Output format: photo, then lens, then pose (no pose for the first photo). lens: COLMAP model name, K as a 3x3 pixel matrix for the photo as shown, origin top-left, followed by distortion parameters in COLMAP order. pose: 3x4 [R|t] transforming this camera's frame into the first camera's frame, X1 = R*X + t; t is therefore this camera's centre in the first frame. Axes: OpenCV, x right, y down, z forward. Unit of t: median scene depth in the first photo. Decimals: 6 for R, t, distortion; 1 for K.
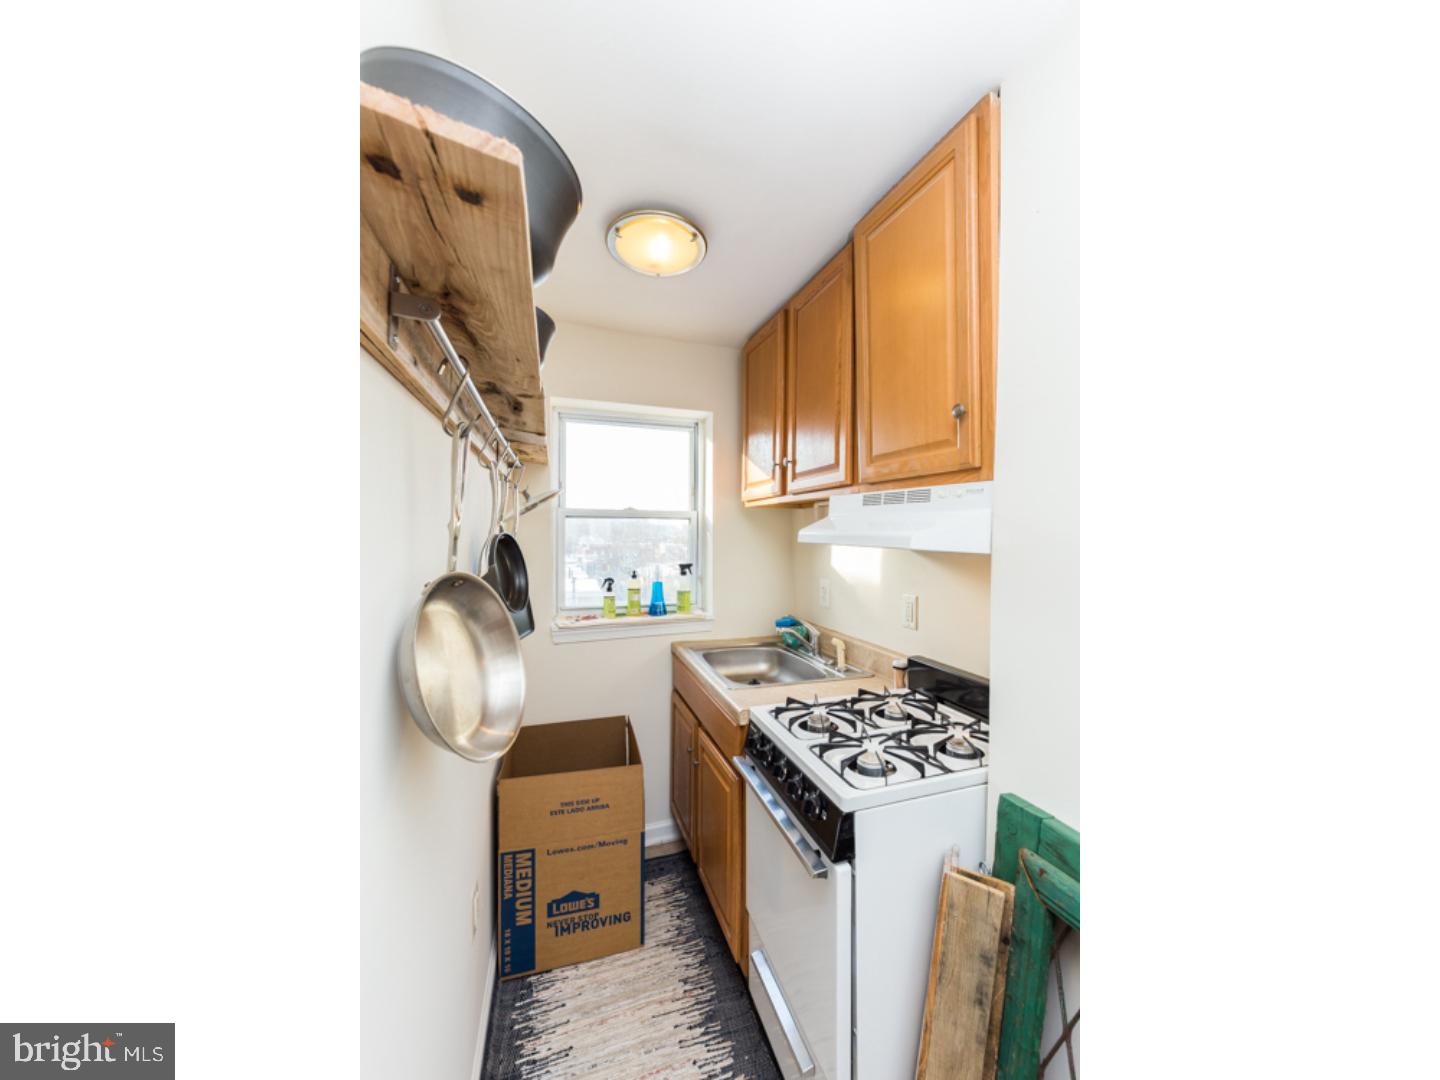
lens RADIAL K [[676.7, 0, 720.0], [0, 676.7, 540.0], [0, 0, 1]] dist [0.002441, -0.000247]
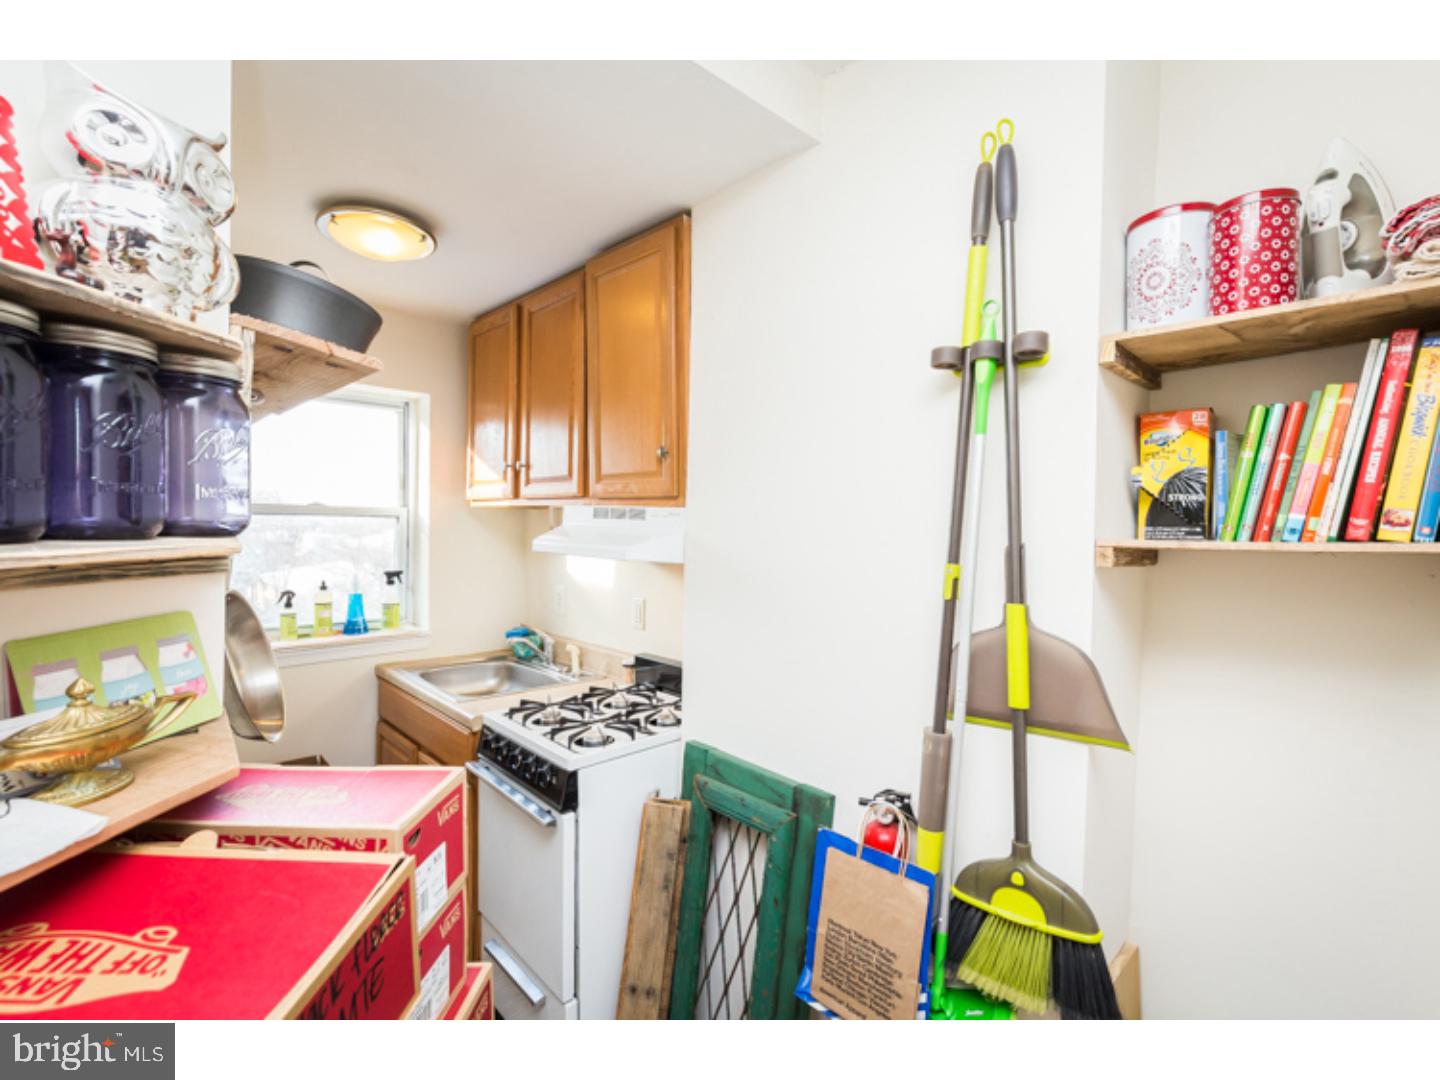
lens RADIAL K [[676.7, 0, 720.0], [0, 676.7, 540.0], [0, 0, 1]] dist [0.002441, -0.000247]
pose [[0.926373, 0.003240, 0.376594, -0.019525], [0.000041, 0.999962, -0.008704, -0.009456], [-0.376608, 0.008078, 0.926337, -0.164352]]
